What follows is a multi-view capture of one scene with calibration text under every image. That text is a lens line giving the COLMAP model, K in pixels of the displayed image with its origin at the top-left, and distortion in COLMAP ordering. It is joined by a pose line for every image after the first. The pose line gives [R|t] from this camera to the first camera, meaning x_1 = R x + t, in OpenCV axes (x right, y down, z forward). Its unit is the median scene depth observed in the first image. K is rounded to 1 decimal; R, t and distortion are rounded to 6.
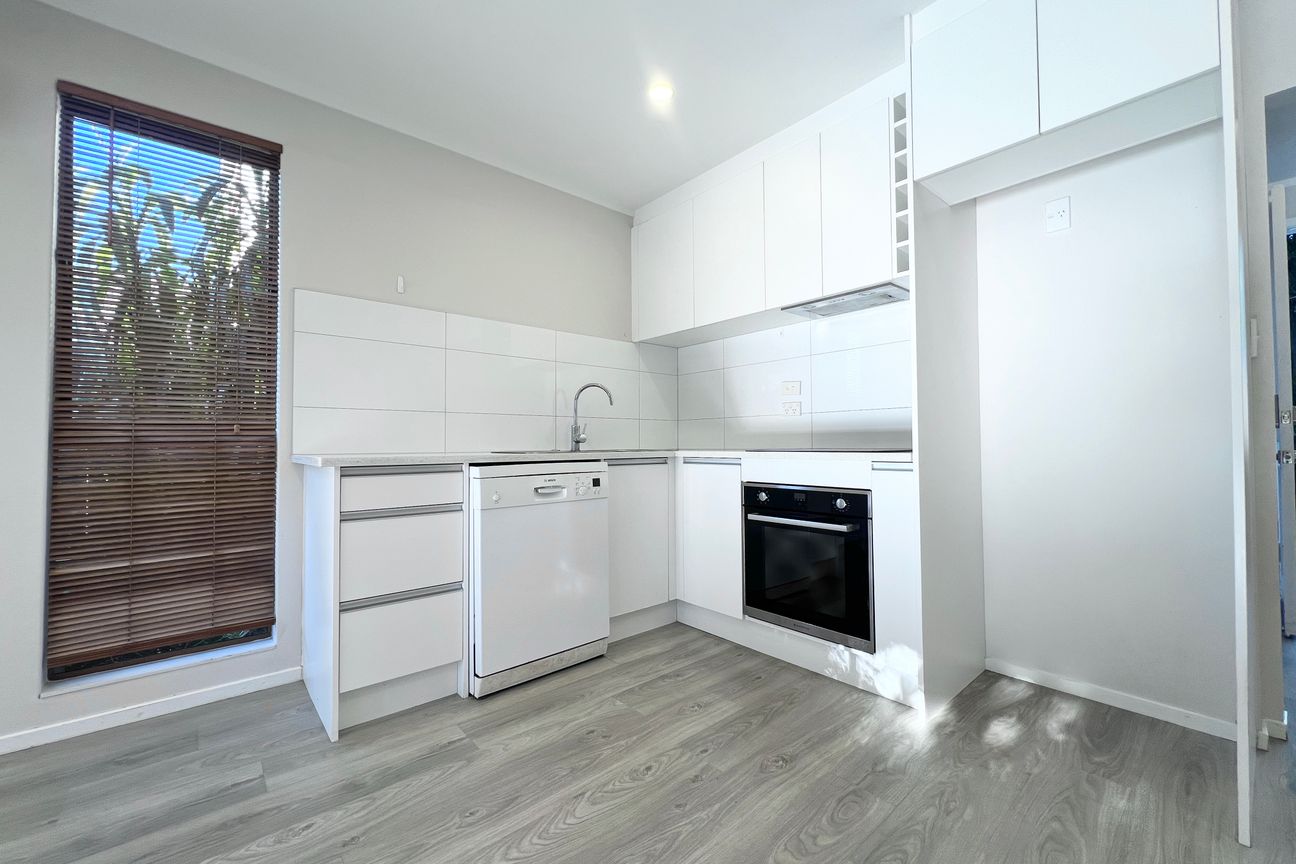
lens RADIAL K [[519.6, 0, 652.2], [0, 519.6, 431.7], [0, 0, 1]] dist [0.000975, -0.000264]
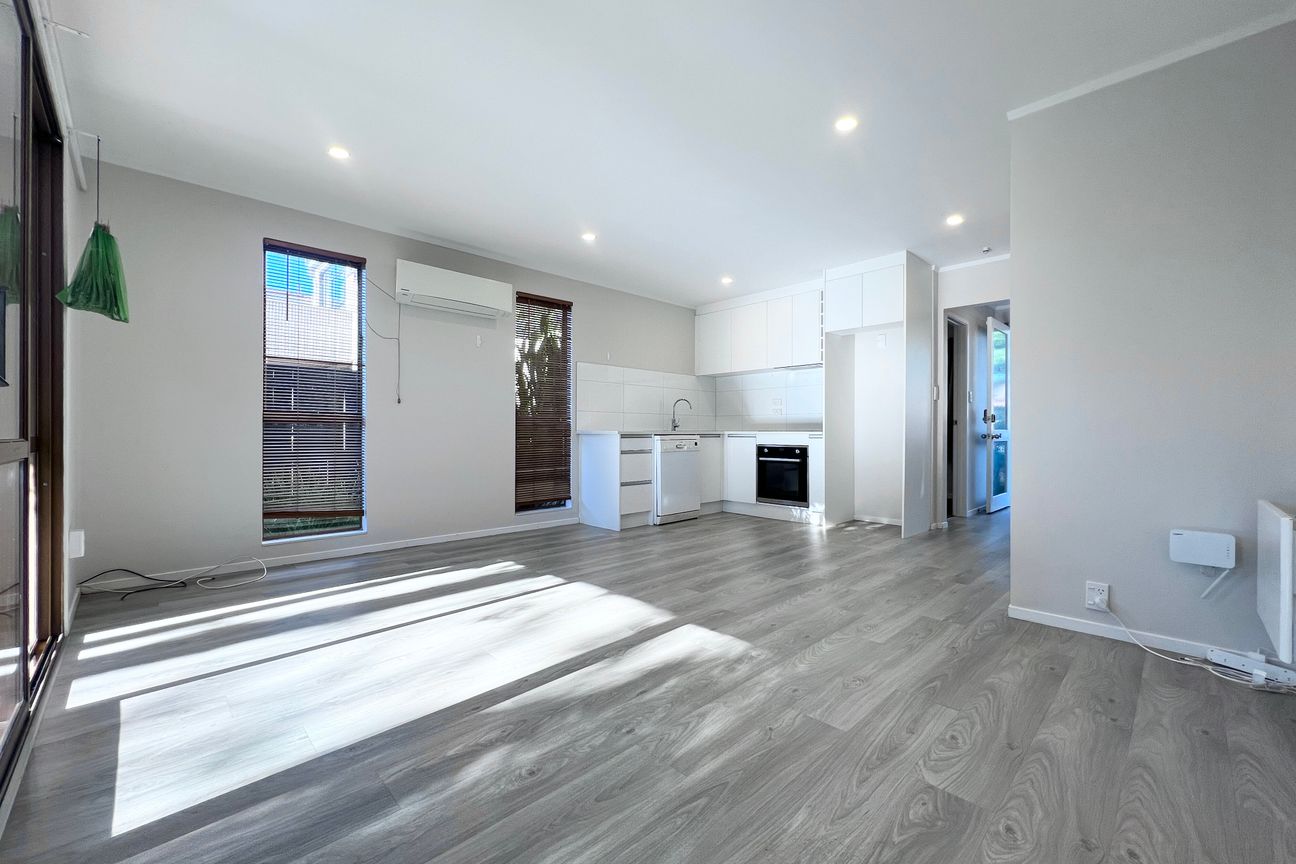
lens RADIAL K [[519.6, 0, 654.7], [0, 519.6, 433.9], [0, 0, 1]] dist [0.000975, -0.000264]
pose [[0.998031, 0.008208, 0.062179, -0.502887], [-0.009893, 0.999591, 0.026827, -0.009861], [-0.061933, -0.027389, 0.997704, -1.521886]]
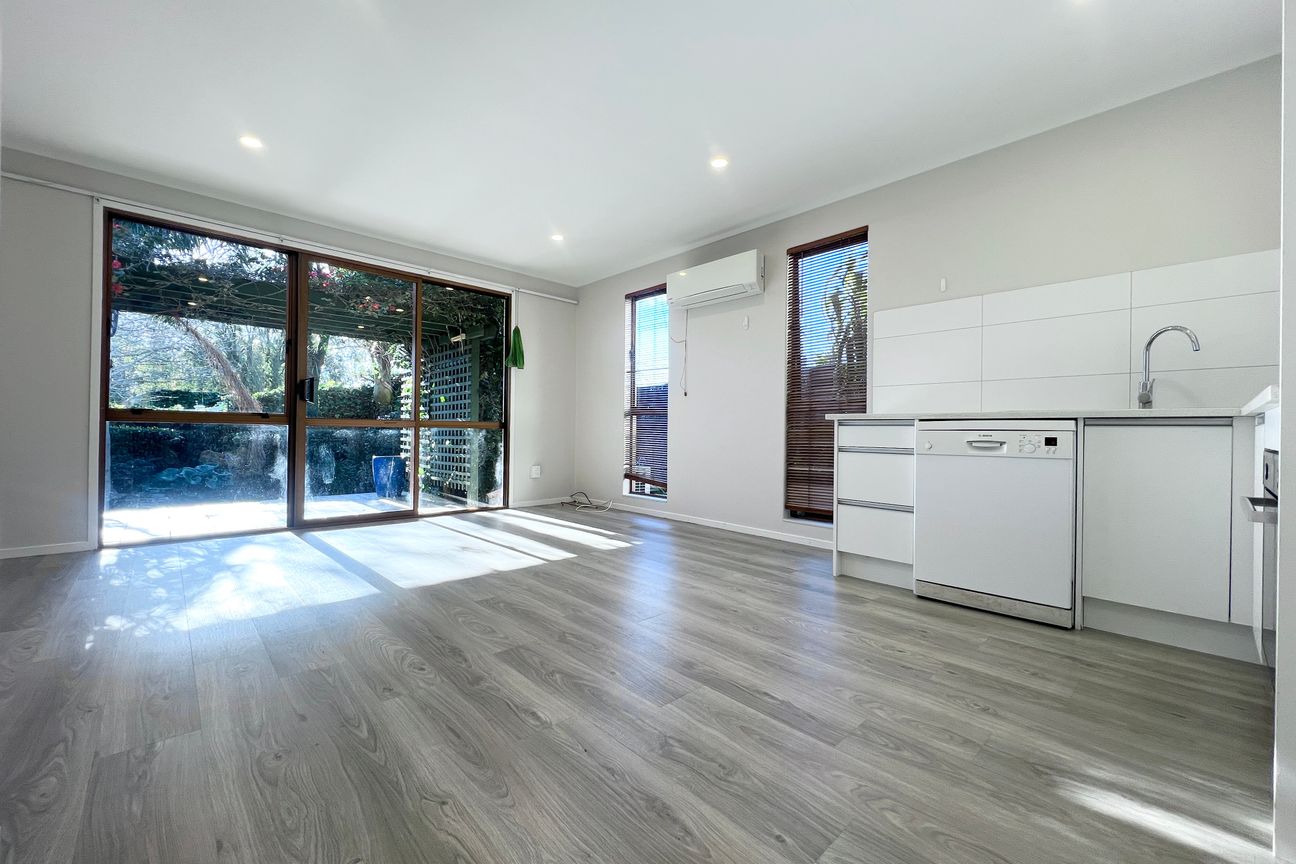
lens RADIAL K [[521.9, 0, 646.4], [0, 521.9, 430.6], [0, 0, 1]] dist [0.002915, -0.000375]
pose [[0.032938, 0.007172, -0.999432, 0.939421], [0.013910, 0.999874, 0.007634, 0.068609], [0.999361, -0.014154, 0.032834, 0.260937]]
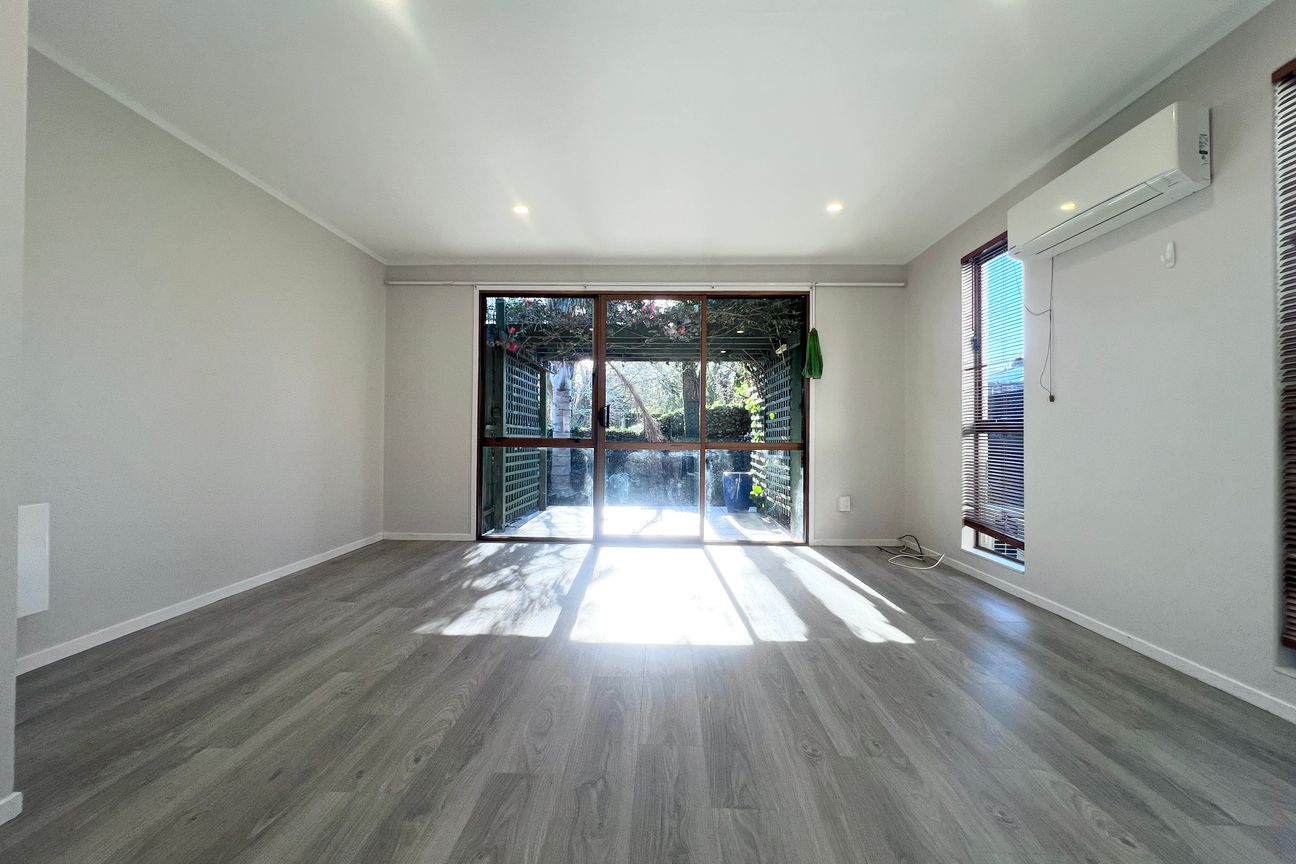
lens RADIAL K [[519.6, 0, 646.2], [0, 519.6, 432.0], [0, 0, 1]] dist [0.000975, -0.000264]
pose [[-0.681872, -0.003158, -0.731465, 0.379209], [0.018264, 0.999605, -0.021341, 0.025863], [0.731244, -0.027911, -0.681545, 0.659001]]
